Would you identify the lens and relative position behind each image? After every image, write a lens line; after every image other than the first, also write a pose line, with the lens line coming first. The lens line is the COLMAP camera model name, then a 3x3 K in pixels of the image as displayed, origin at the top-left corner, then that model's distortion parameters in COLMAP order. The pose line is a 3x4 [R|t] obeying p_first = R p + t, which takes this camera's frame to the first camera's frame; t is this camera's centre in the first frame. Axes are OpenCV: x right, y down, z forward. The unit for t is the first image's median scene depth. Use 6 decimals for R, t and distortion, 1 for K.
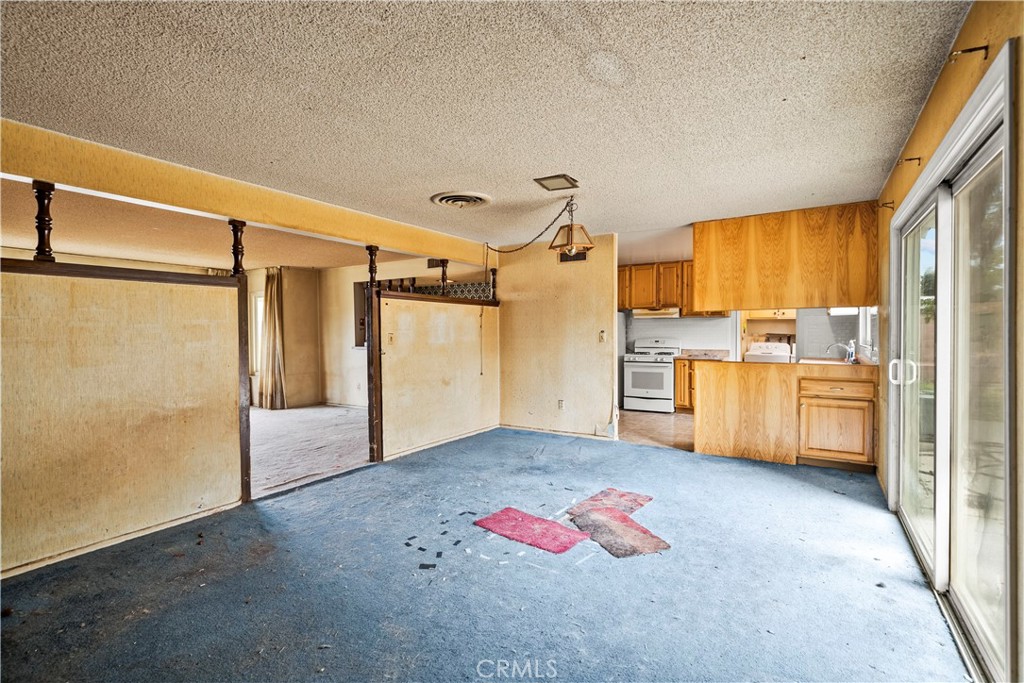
lens RADIAL K [[486.7, 0, 501.3], [0, 486.7, 343.5], [0, 0, 1]] dist [0.002224, 0.000220]
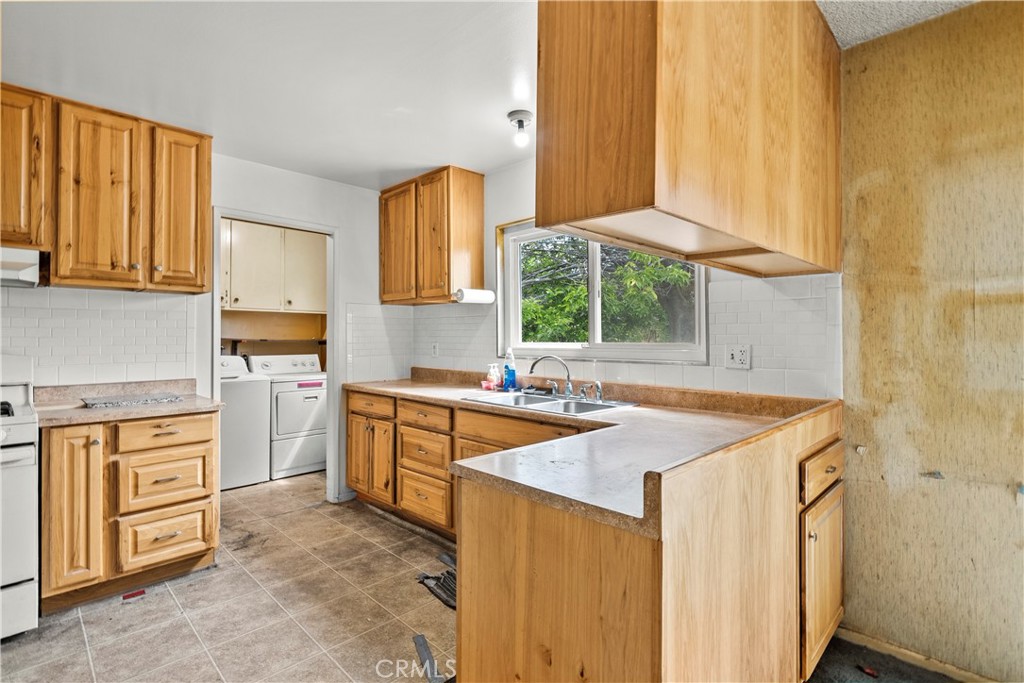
lens RADIAL K [[486.9, 0, 504.0], [0, 486.9, 333.5], [0, 0, 1]] dist [-0.000216, 0.000043]
pose [[0.209438, 0.012566, 0.977741, 0.140009], [0.022862, 0.999581, -0.017743, -0.010743], [-0.977555, 0.026069, 0.209063, 0.691763]]
